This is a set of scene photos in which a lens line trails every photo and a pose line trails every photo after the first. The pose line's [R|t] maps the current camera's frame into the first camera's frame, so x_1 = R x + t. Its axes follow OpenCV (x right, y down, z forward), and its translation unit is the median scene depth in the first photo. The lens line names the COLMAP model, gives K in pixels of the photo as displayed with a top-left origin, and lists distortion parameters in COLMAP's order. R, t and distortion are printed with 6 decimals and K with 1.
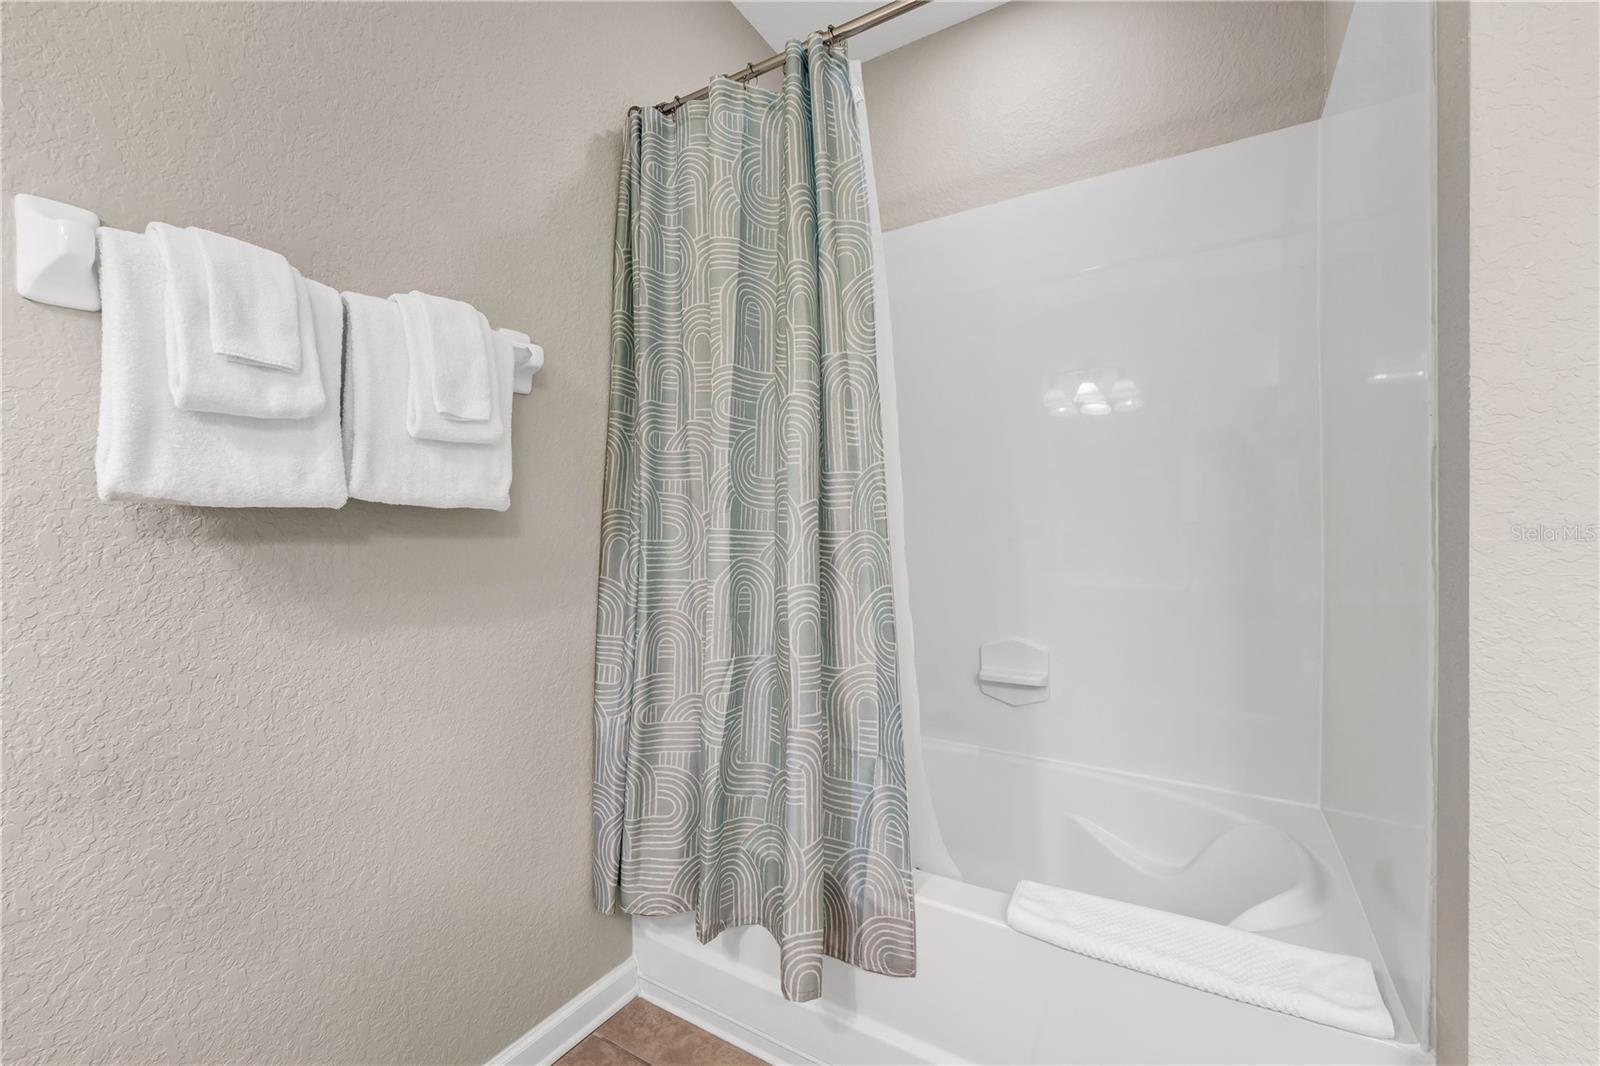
lens RADIAL K [[661.9, 0, 797.2], [0, 661.9, 530.5], [0, 0, 1]] dist [-0.002063, -0.000646]
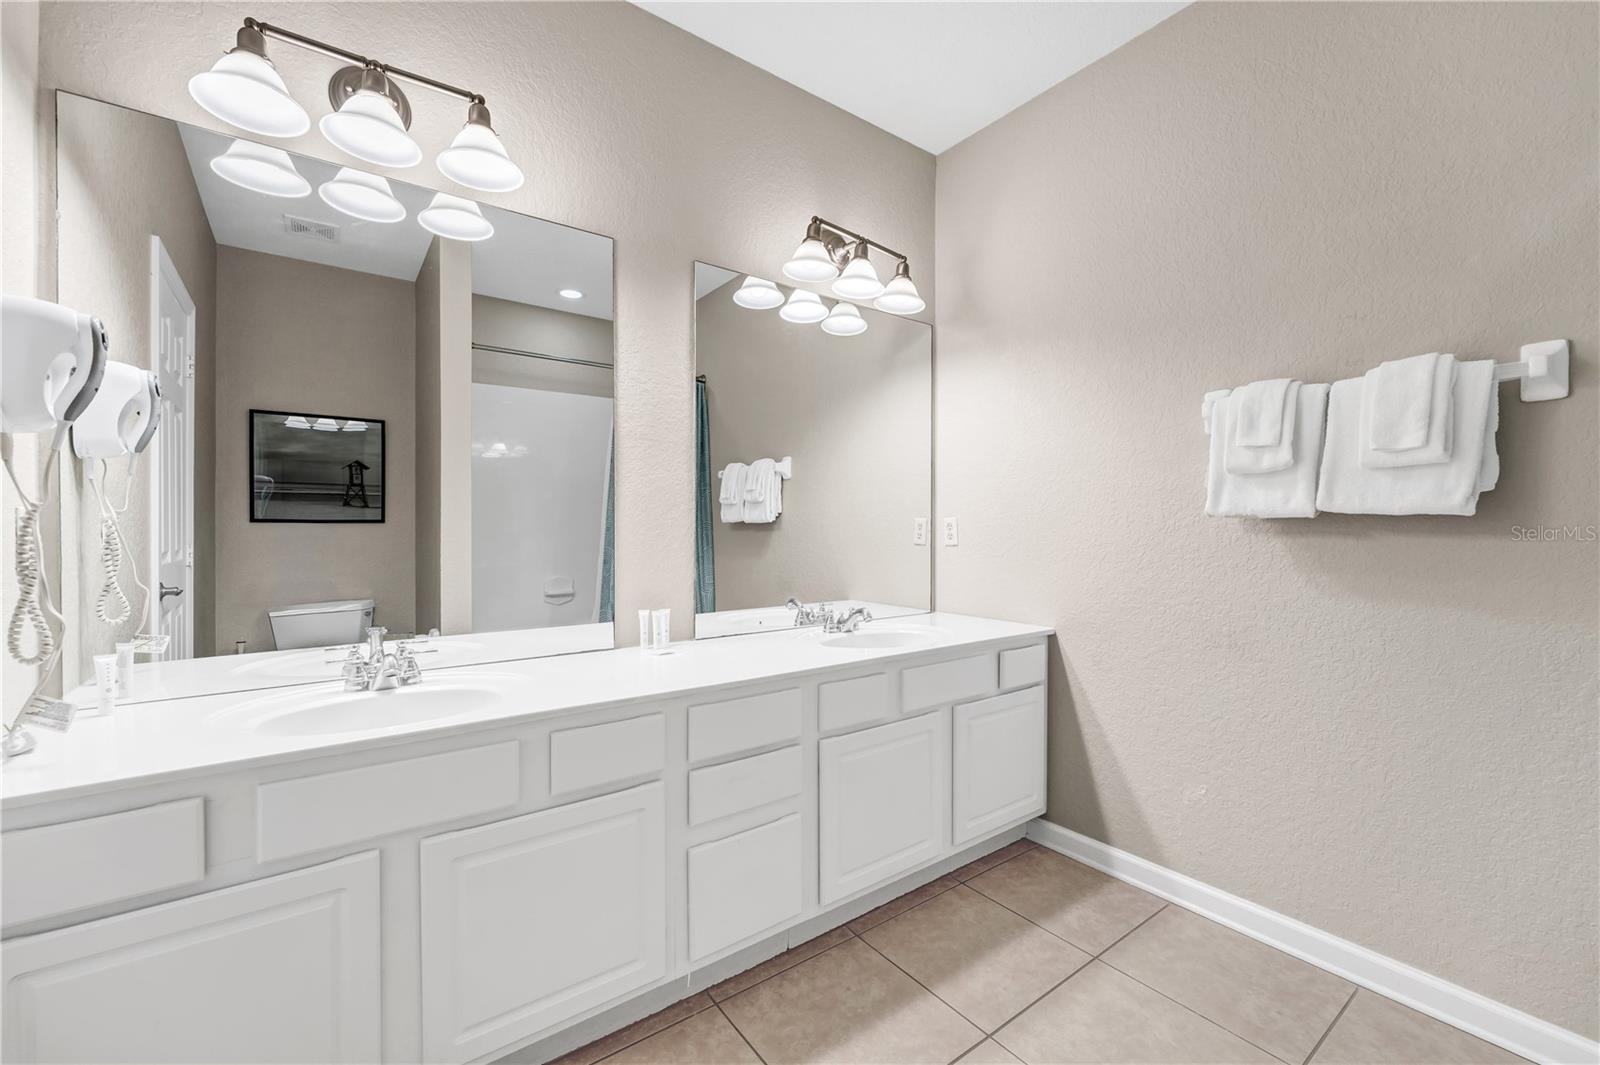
lens RADIAL K [[659.2, 0, 804.9], [0, 659.2, 537.2], [0, 0, 1]] dist [-0.001753, -0.000487]
pose [[-0.364968, 0.024945, -0.930686, 1.350448], [0.000914, 0.999650, 0.026435, -0.029134], [0.931020, 0.008798, -0.364863, 0.405883]]
